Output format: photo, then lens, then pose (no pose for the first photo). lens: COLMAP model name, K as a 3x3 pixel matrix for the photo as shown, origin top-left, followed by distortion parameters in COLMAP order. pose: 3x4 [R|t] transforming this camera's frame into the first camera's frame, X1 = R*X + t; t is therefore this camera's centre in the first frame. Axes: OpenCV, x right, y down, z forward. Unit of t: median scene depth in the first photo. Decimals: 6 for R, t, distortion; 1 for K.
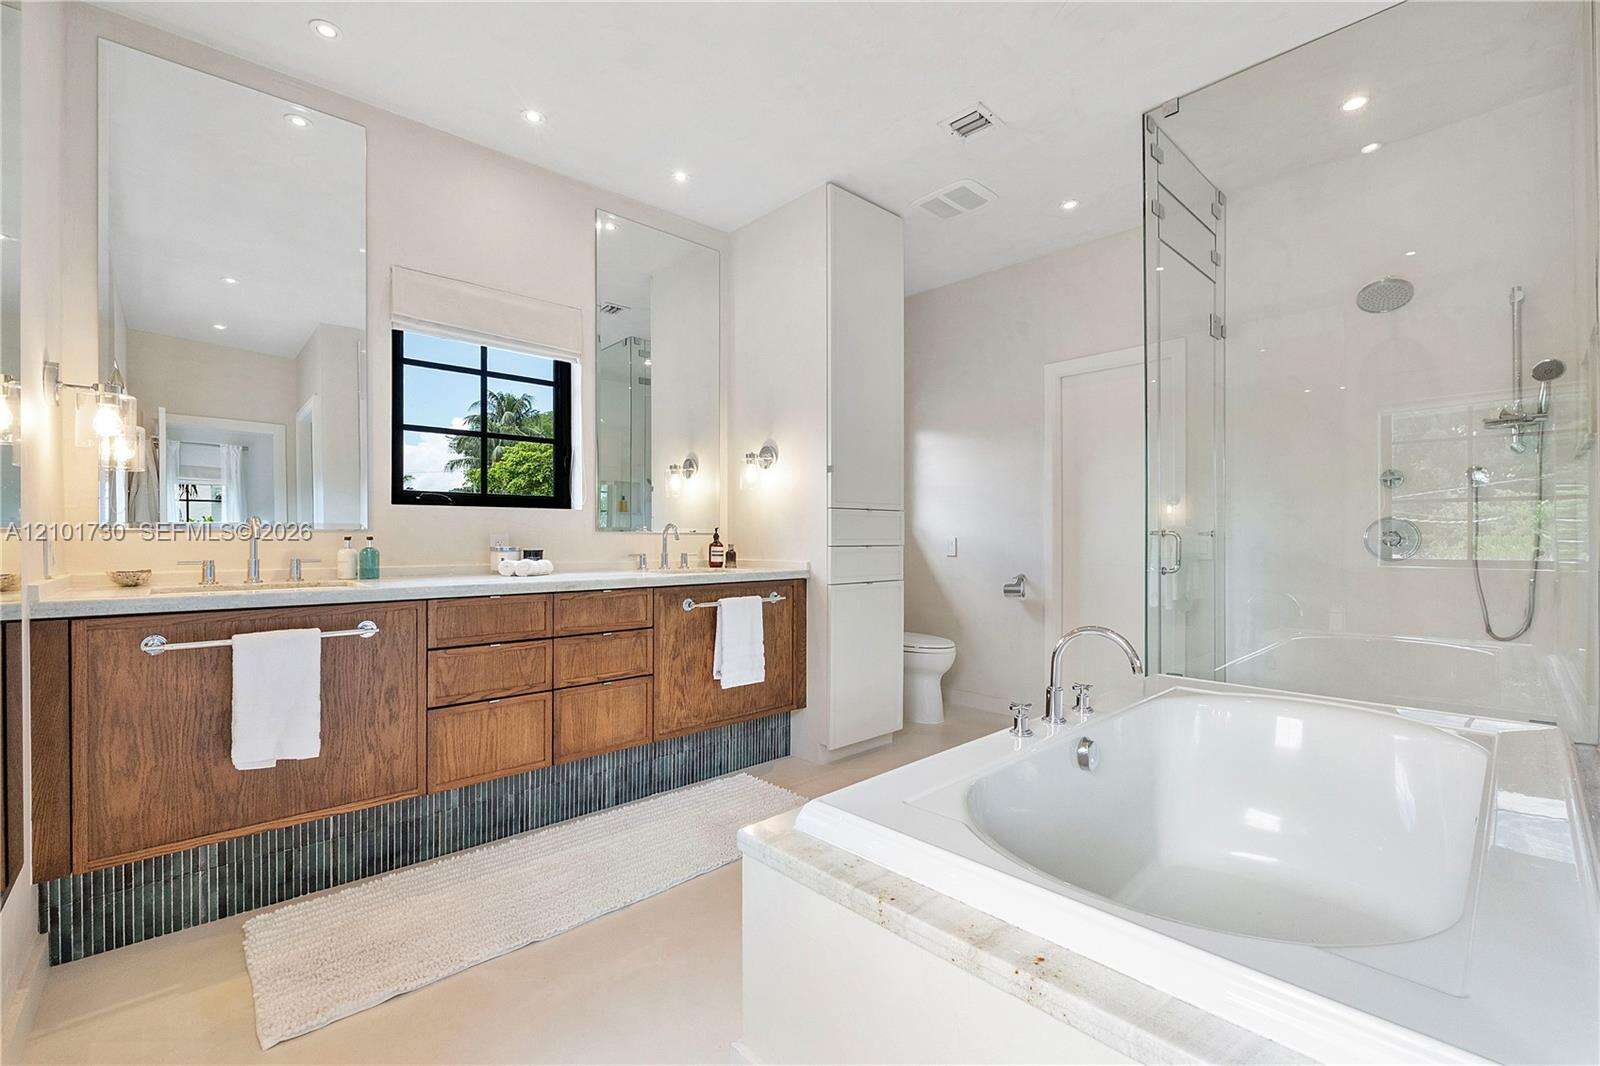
lens RADIAL K [[678.8, 0, 795.3], [0, 678.8, 536.7], [0, 0, 1]] dist [-0.004264, -0.000452]
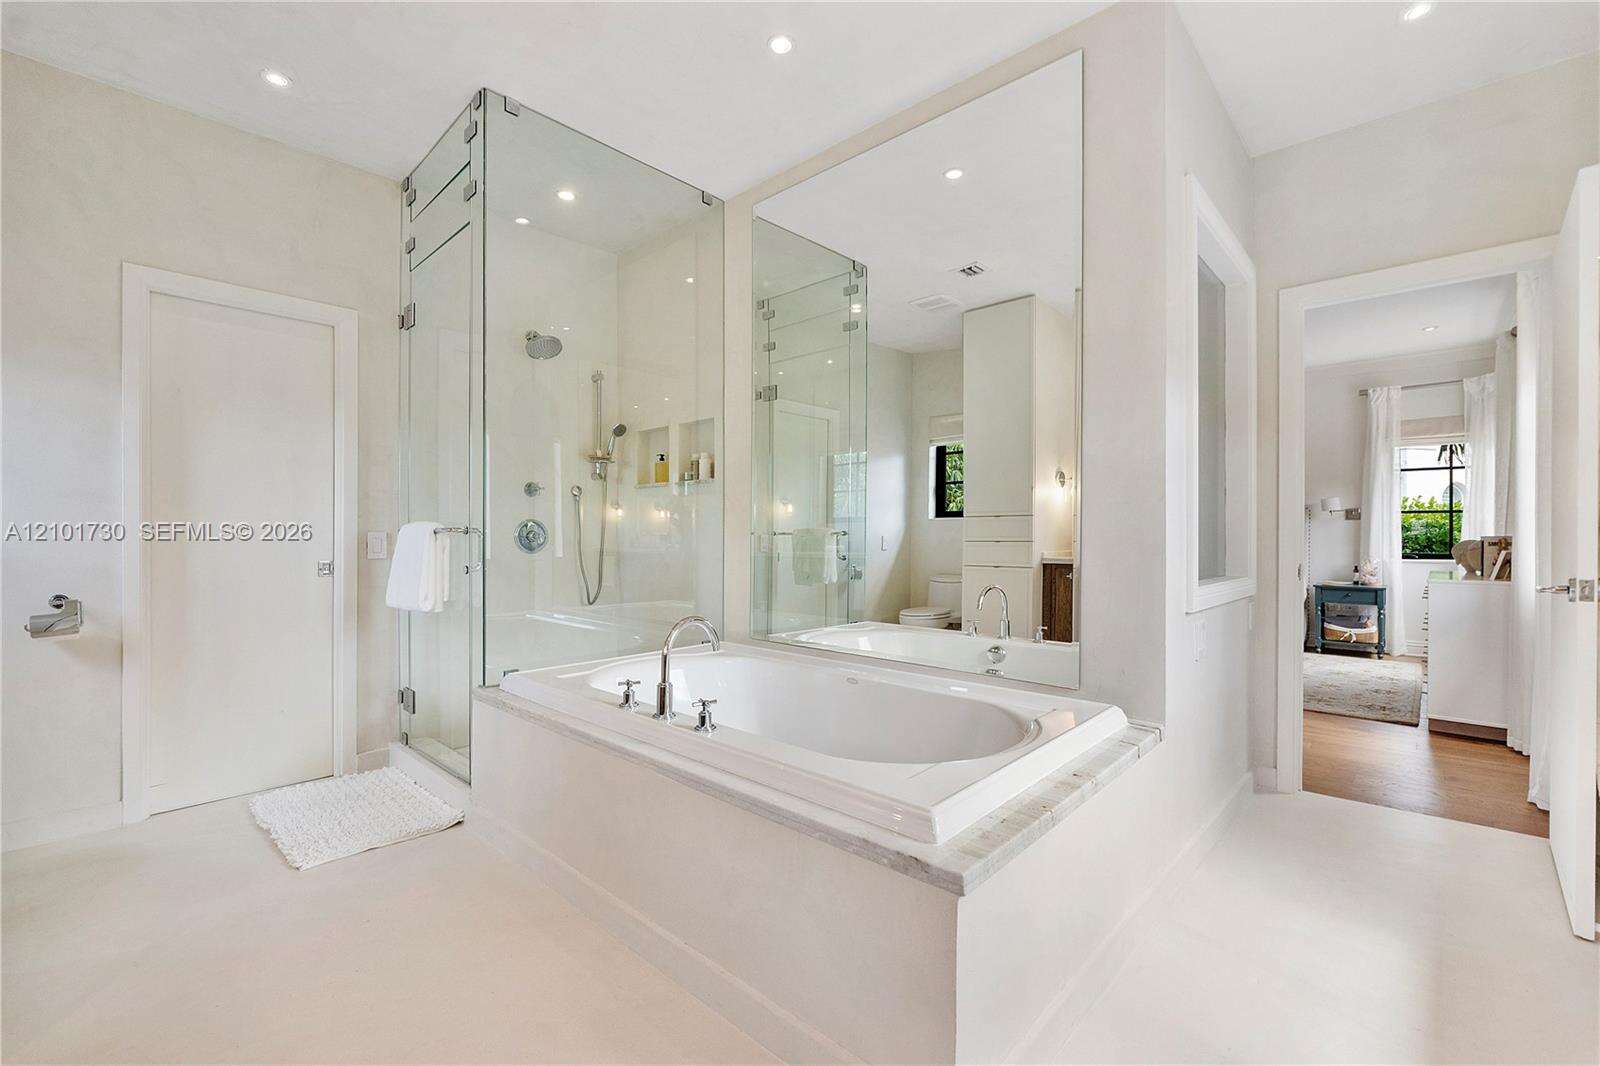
lens RADIAL K [[678.8, 0, 795.3], [0, 678.8, 536.7], [0, 0, 1]] dist [-0.004264, -0.000452]
pose [[-0.062934, 0.000638, 0.998017, -0.421460], [-0.002226, 0.999997, -0.000779, 0.002715], [-0.998015, -0.002270, -0.062933, 0.577412]]
